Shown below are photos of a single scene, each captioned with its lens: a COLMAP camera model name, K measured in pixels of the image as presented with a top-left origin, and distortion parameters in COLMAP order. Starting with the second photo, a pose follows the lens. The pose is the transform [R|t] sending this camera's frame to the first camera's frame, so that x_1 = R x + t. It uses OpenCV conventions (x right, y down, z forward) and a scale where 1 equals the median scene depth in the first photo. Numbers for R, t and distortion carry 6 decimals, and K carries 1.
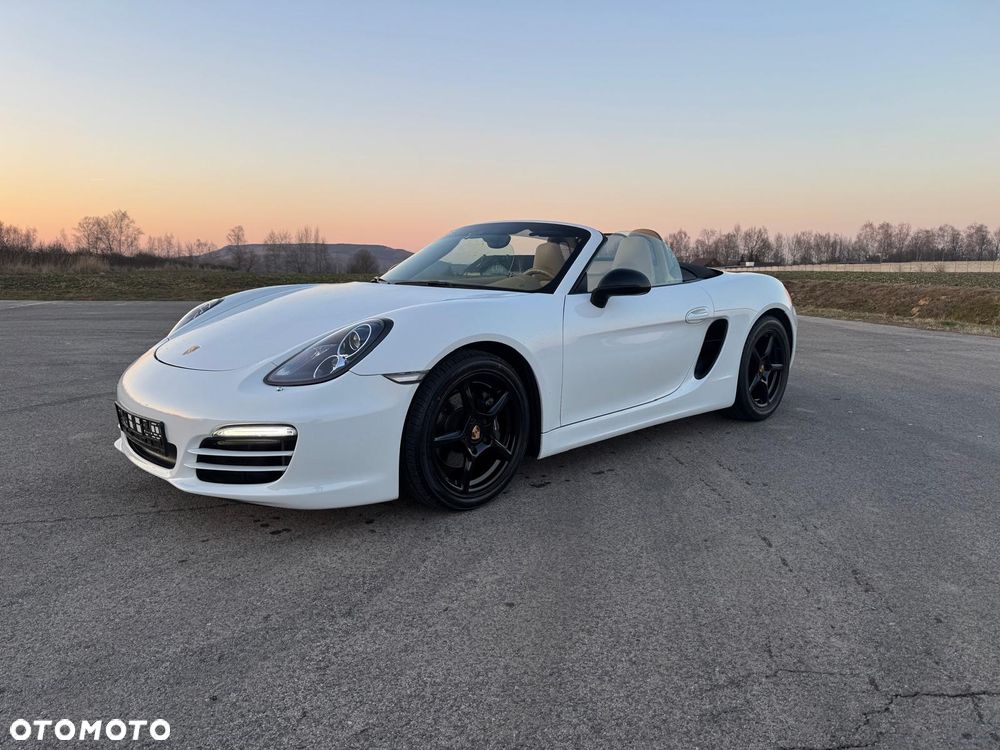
lens RADIAL K [[699.4, 0, 497.7], [0, 699.4, 382.1], [0, 0, 1]] dist [0.036996, -0.044097]
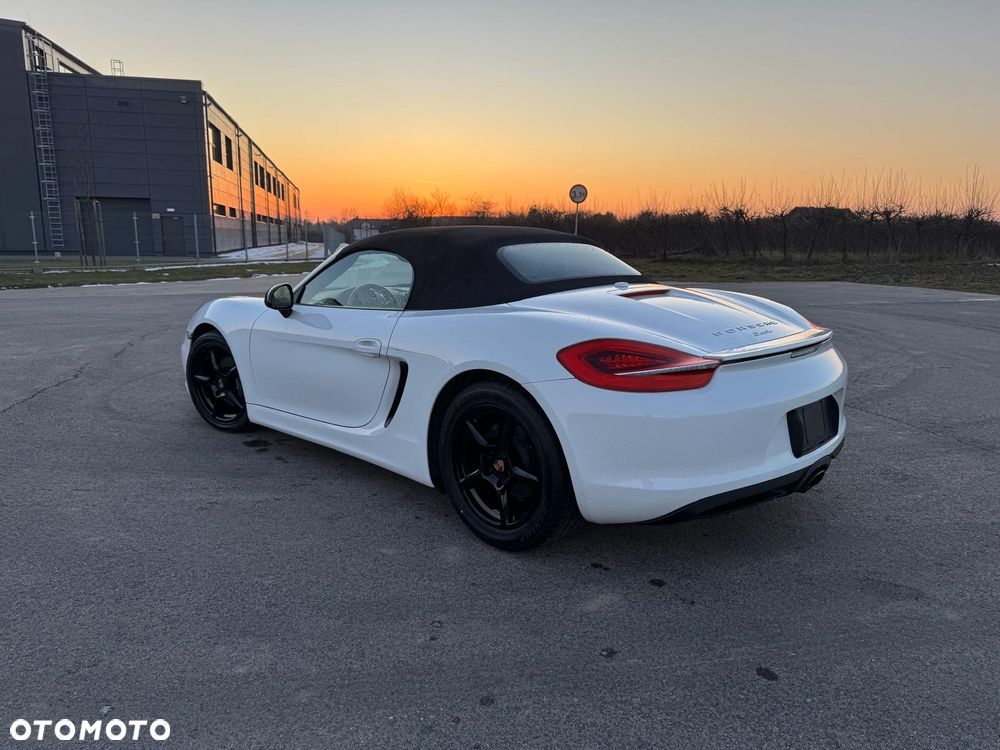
lens RADIAL K [[699.4, 0, 500.2], [0, 699.4, 378.2], [0, 0, 1]] dist [0.036996, -0.044097]
pose [[0.030281, 0.183104, -0.982627, 1.034810], [-0.170088, 0.969684, 0.175451, -0.215729], [0.984964, 0.161820, 0.060507, 1.022700]]
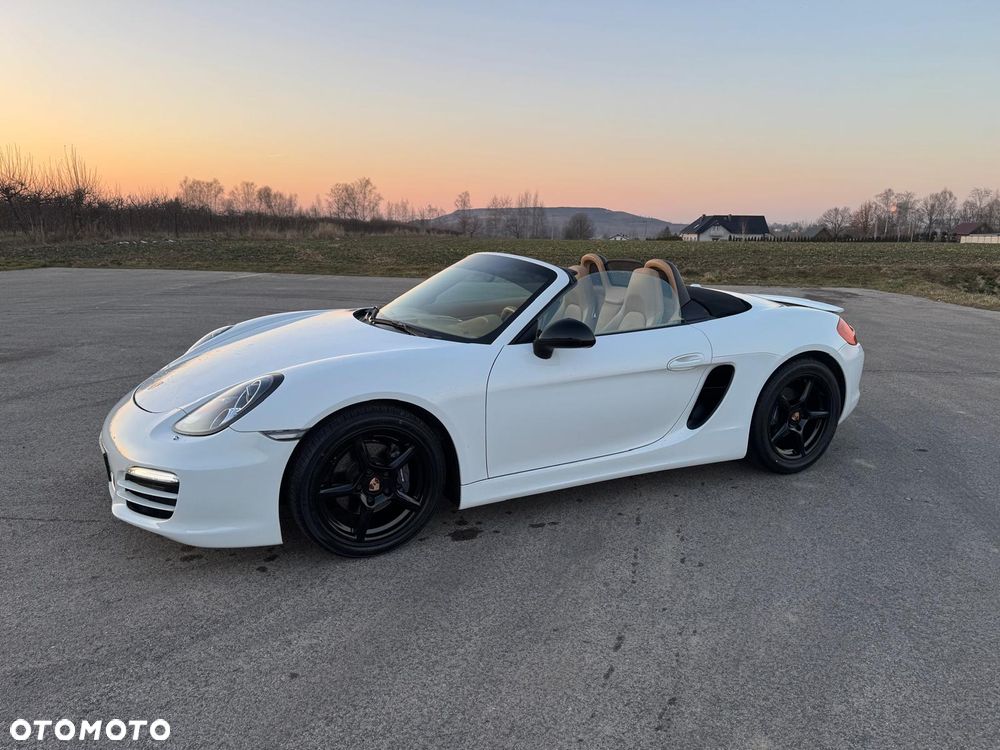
lens RADIAL K [[694.0, 0, 499.4], [0, 694.0, 393.2], [0, 0, 1]] dist [0.060622, -0.070461]
pose [[0.955226, 0.074603, -0.286318, 0.289217], [-0.055577, 0.995707, 0.074025, -0.100303], [0.290612, -0.054797, 0.955271, 0.048718]]
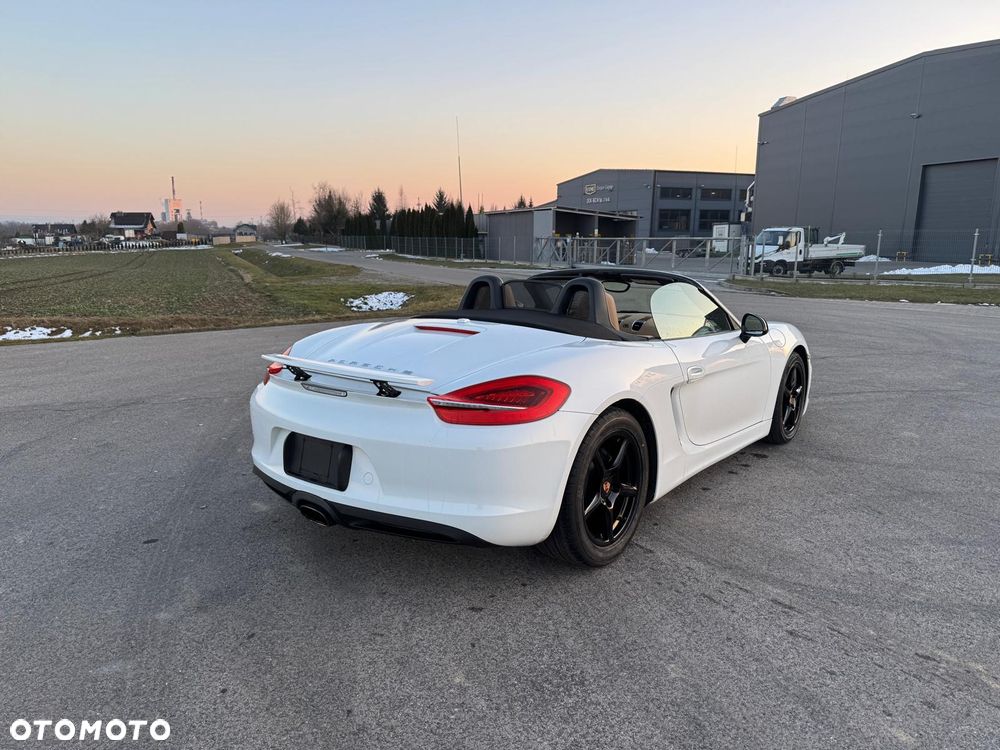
lens RADIAL K [[699.4, 0, 505.0], [0, 699.4, 382.1], [0, 0, 1]] dist [0.036996, -0.044097]
pose [[-0.990098, 0.008553, -0.140118, 0.326622], [-0.041460, 0.935800, 0.350084, -0.424441], [0.134117, 0.352426, -0.926179, 1.976528]]
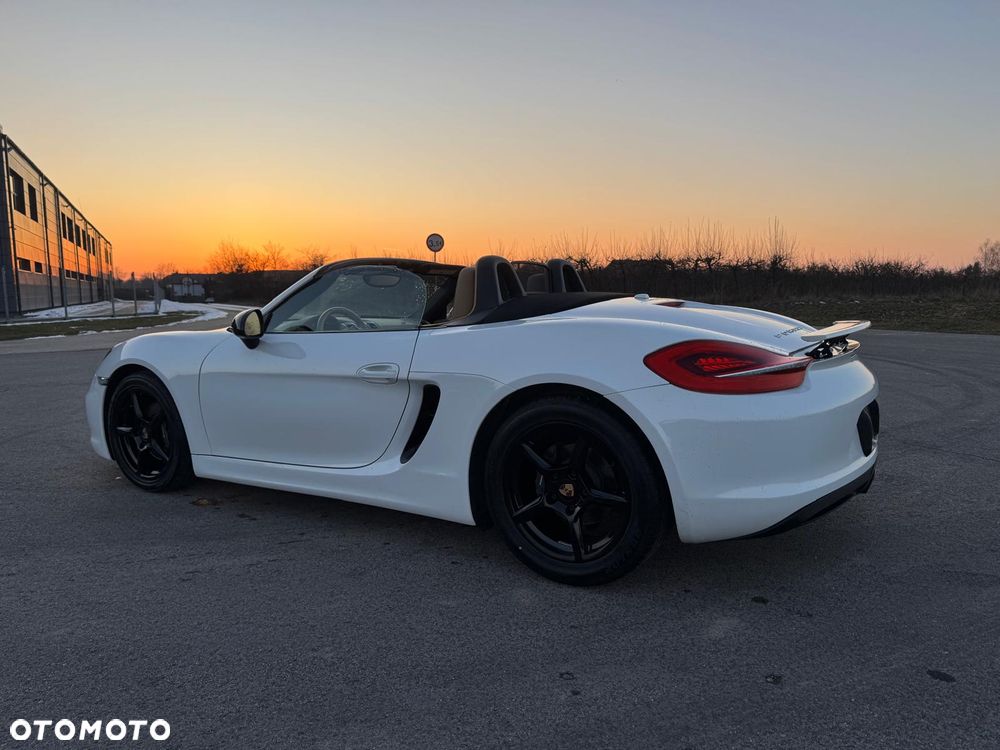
lens RADIAL K [[699.4, 0, 498.0], [0, 699.4, 375.0], [0, 0, 1]] dist [0.036996, -0.044097]
pose [[0.255268, 0.099769, -0.961709, 0.948020], [-0.142841, 0.987639, 0.064544, -0.146748], [0.956261, 0.120896, 0.266364, 0.849548]]
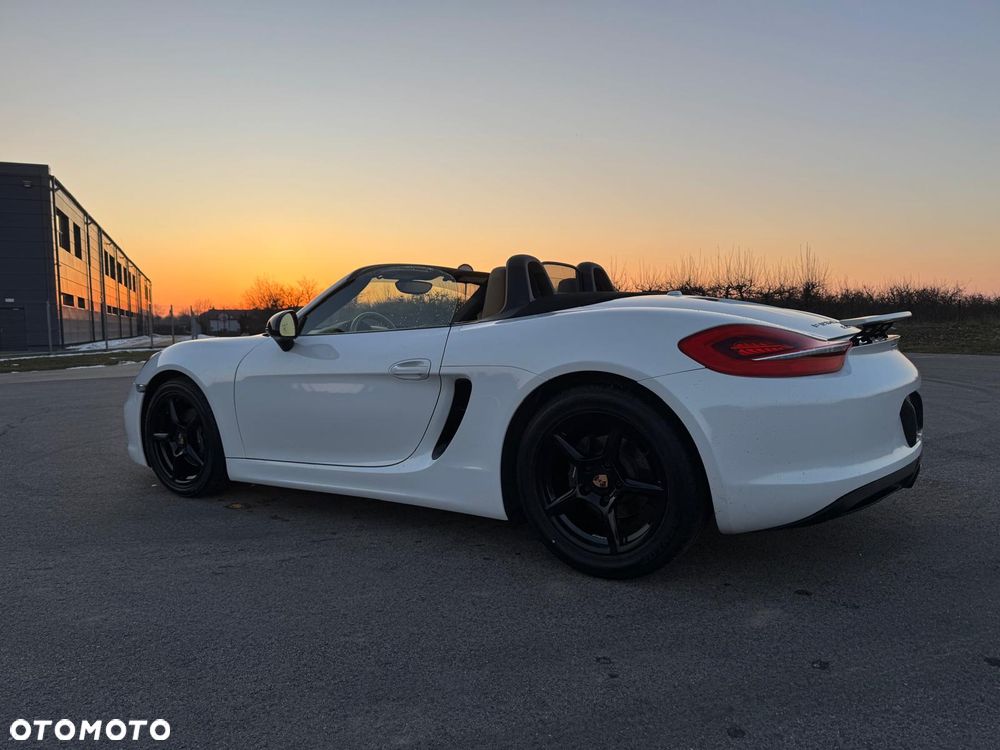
lens RADIAL K [[699.4, 0, 500.1], [0, 699.4, 375.2], [0, 0, 1]] dist [0.036996, -0.044097]
pose [[0.217564, 0.053851, -0.974559, 0.947909], [-0.136169, 0.990387, 0.024327, -0.110538], [0.966501, 0.127412, 0.222806, 0.852796]]
